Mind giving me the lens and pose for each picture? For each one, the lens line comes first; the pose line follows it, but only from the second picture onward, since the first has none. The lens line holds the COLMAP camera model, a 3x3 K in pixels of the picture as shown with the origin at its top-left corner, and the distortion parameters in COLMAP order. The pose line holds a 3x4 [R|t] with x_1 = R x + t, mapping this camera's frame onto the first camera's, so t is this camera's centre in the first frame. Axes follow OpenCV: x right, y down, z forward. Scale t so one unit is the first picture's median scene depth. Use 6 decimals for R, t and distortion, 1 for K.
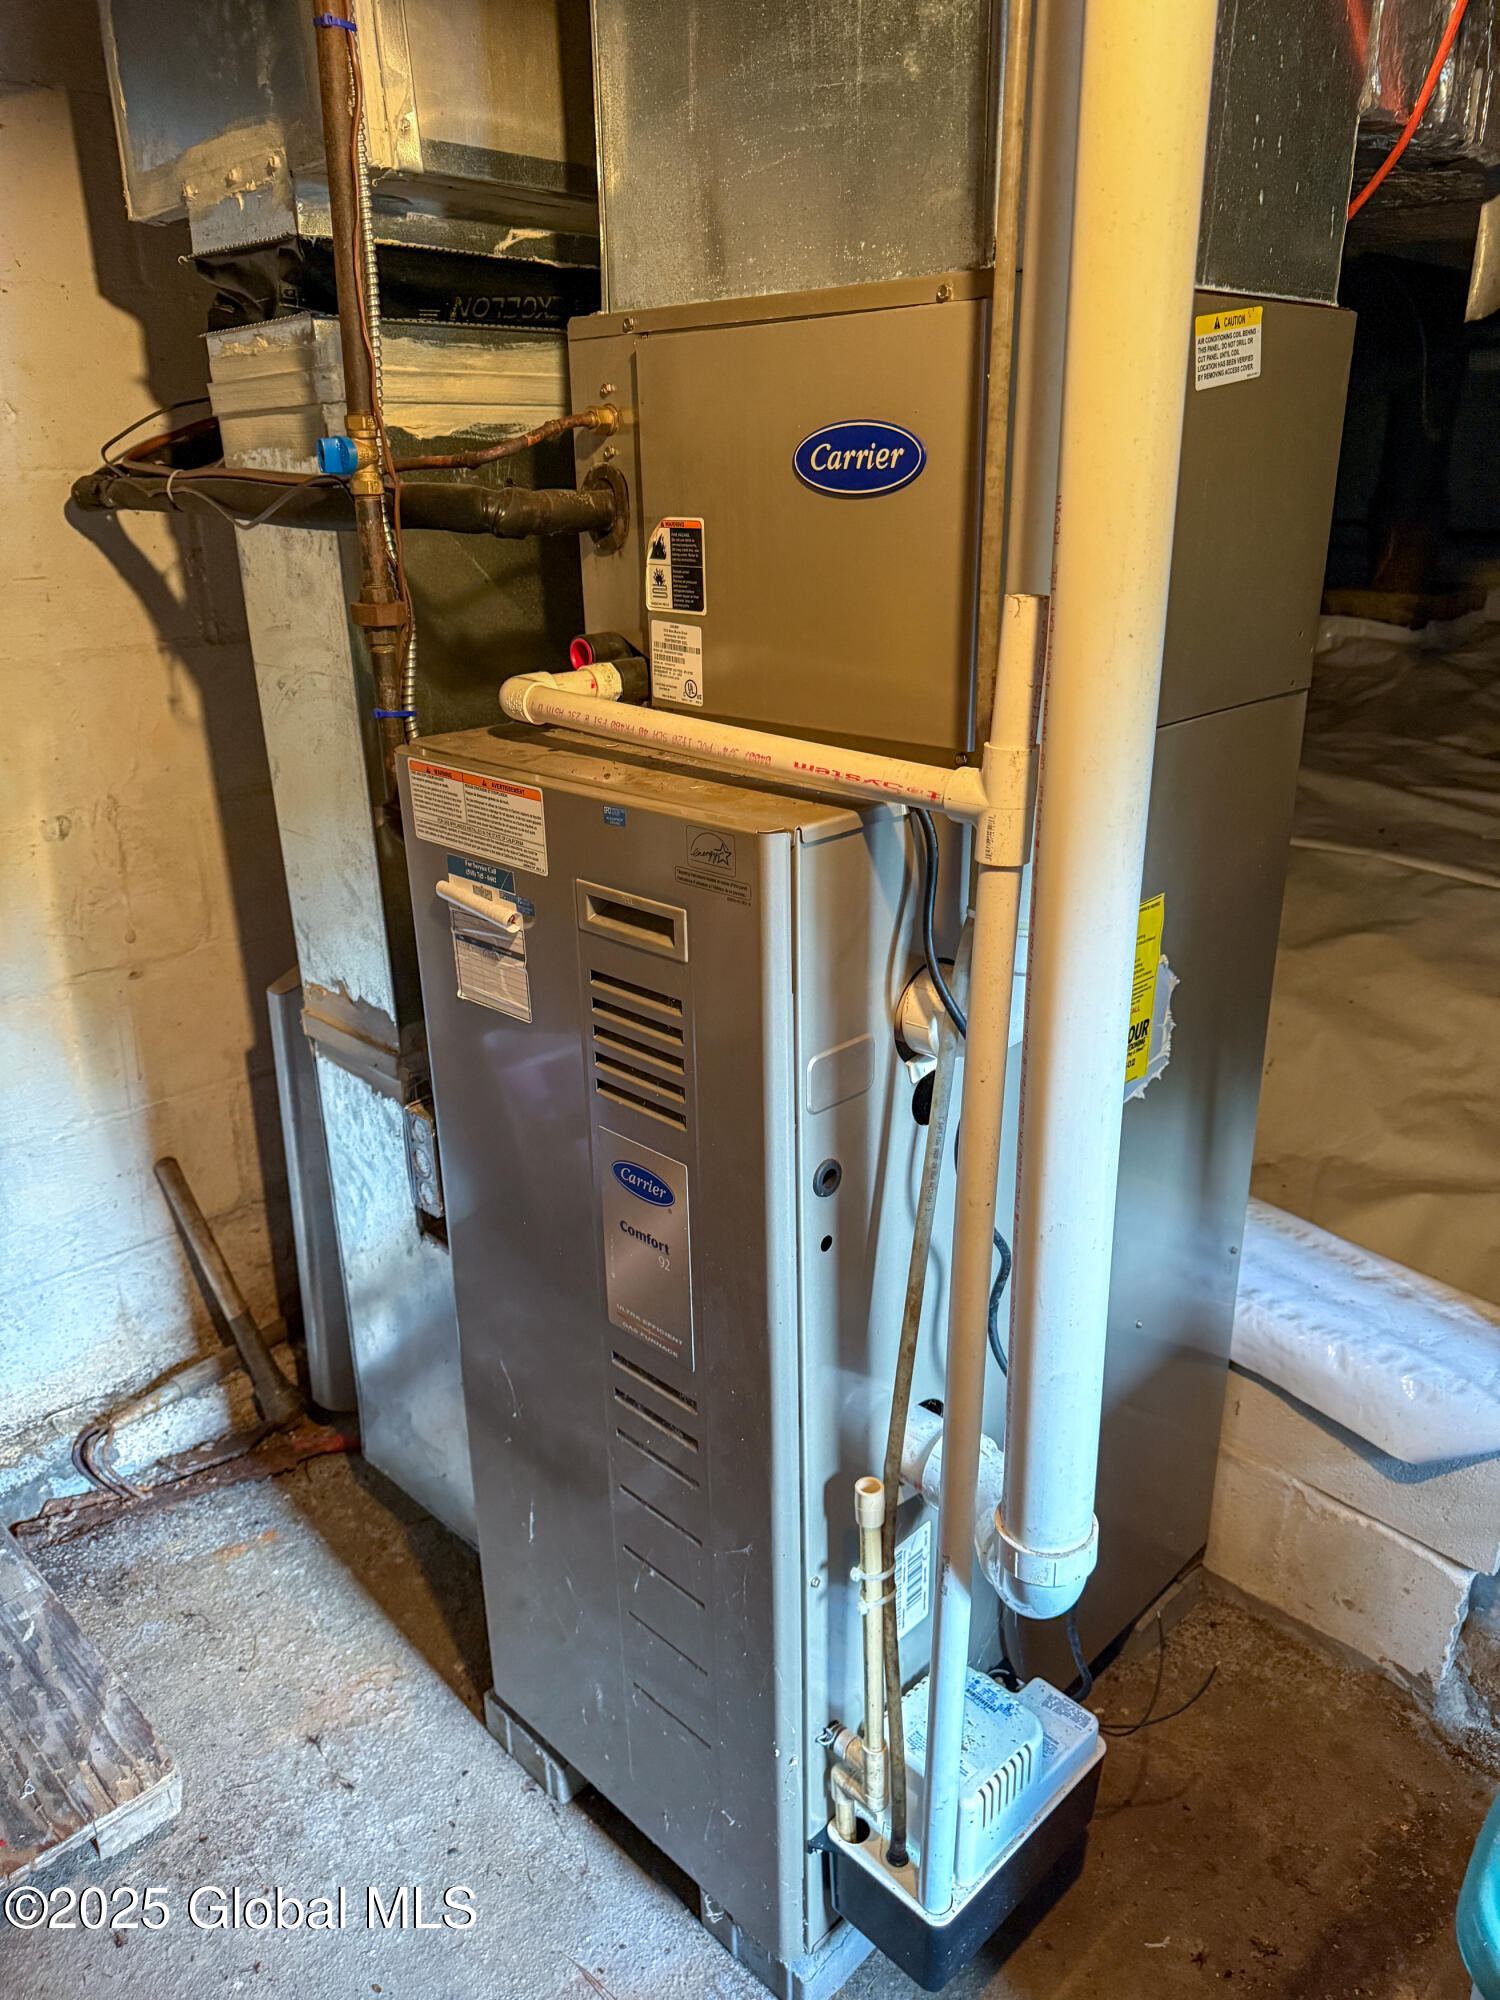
lens RADIAL K [[1416.9, 0, 749.8], [0, 1416.9, 998.9], [0, 0, 1]] dist [0.000380, -0.002738]
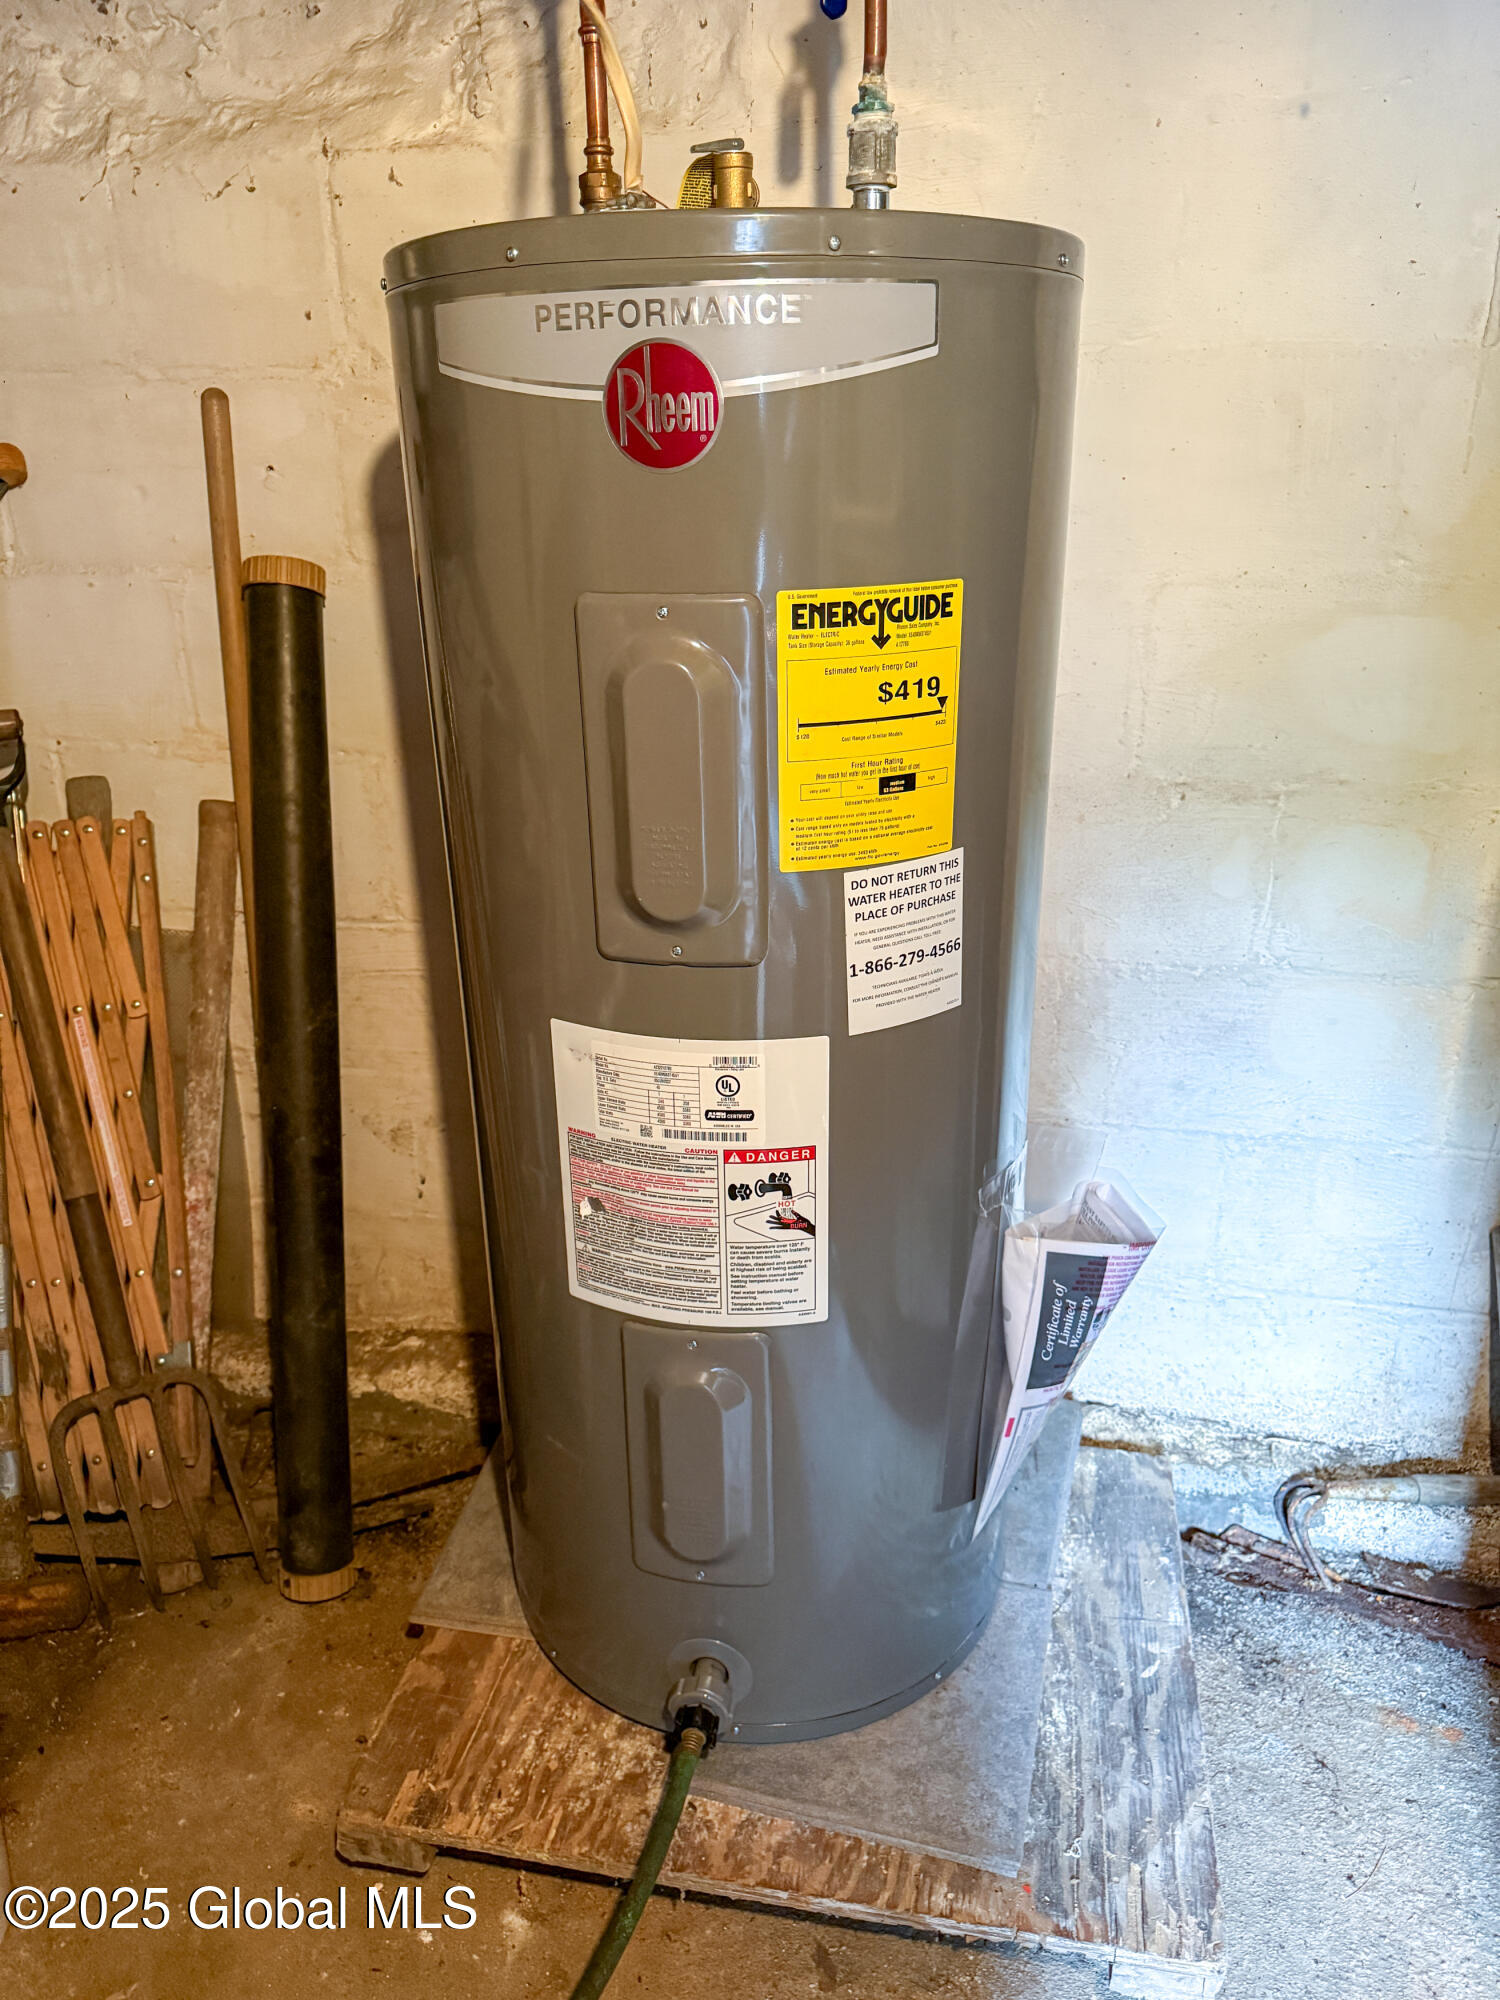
lens RADIAL K [[1416.9, 0, 754.0], [0, 1416.9, 1003.2], [0, 0, 1]] dist [0.000380, -0.002738]
pose [[0.555232, 0.312601, -0.770712, -0.080268], [-0.288413, 0.941543, 0.174113, -0.022237], [0.780087, 0.125610, 0.612933, 0.179284]]
